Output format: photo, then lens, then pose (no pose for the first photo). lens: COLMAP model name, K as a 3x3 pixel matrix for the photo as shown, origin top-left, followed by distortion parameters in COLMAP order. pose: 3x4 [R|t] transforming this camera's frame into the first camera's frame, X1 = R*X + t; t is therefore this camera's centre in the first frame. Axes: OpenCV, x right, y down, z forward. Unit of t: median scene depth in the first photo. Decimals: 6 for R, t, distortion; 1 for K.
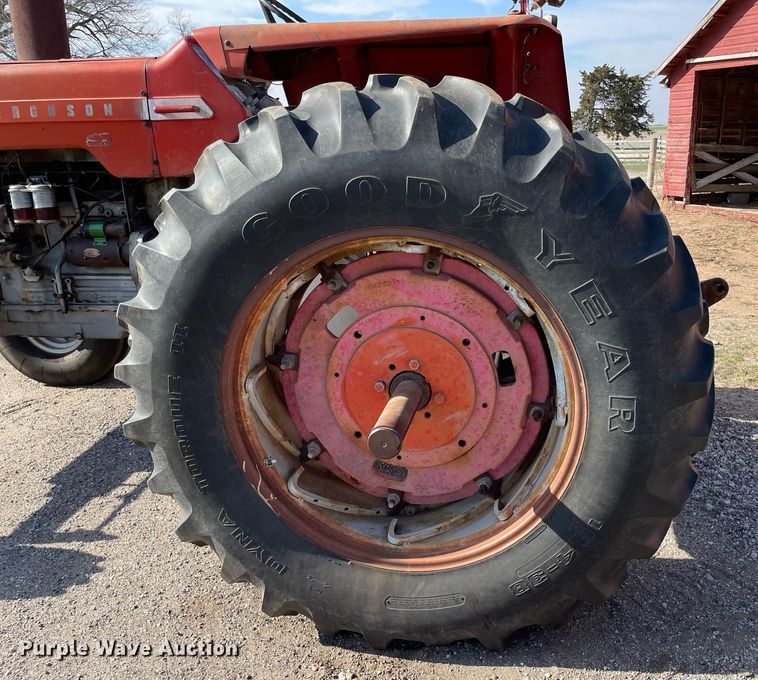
lens RADIAL K [[685.3, 0, 458.3], [0, 685.3, 346.3], [0, 0, 1]] dist [0.116461, -0.156867]
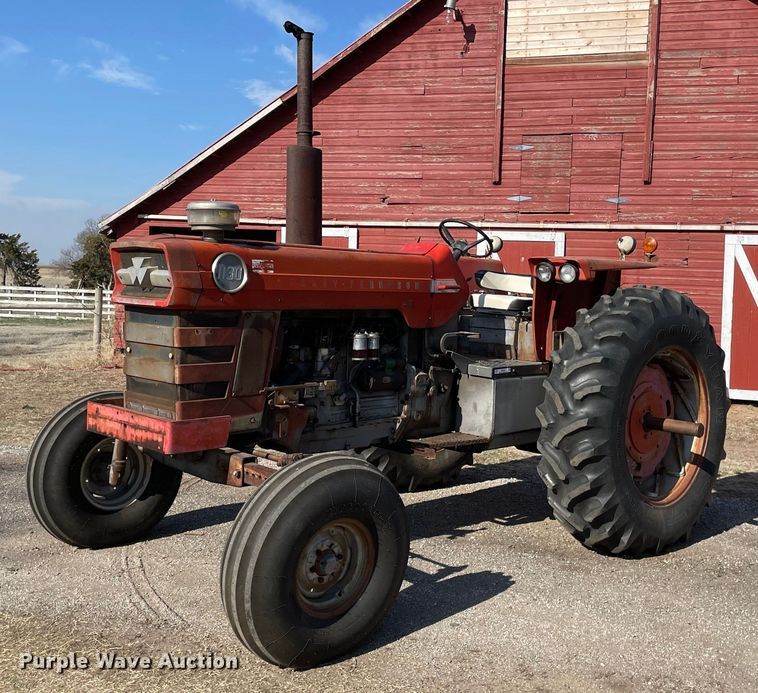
lens RADIAL K [[918.4, 0, 400.7], [0, 918.4, 316.1], [0, 0, 1]] dist [0.065491, -0.035307]
pose [[0.640501, 0.006118, 0.767933, -2.743728], [0.187265, 0.968538, -0.163906, 0.073272], [-0.744775, 0.248789, 0.619204, -0.291406]]
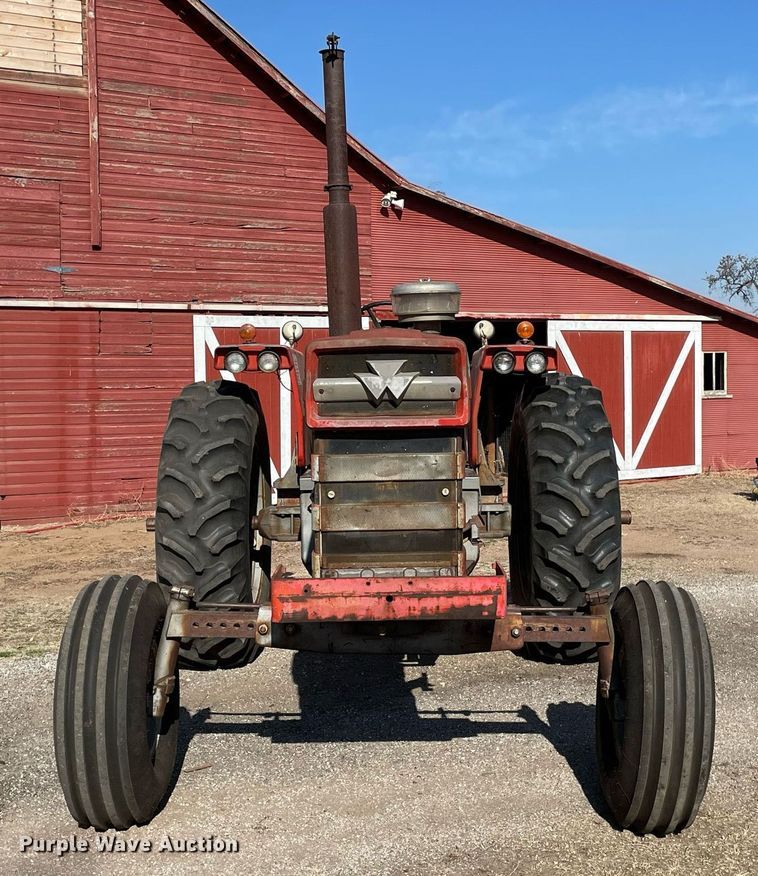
lens RADIAL K [[1200.9, 0, 399.6], [0, 1200.9, 436.3], [0, 0, 1]] dist [0.107191, -0.140773]
pose [[-0.113872, -0.031061, 0.993010, -3.482774], [0.313038, 0.947477, 0.065534, -0.543328], [-0.942889, 0.318313, -0.098168, 1.716046]]
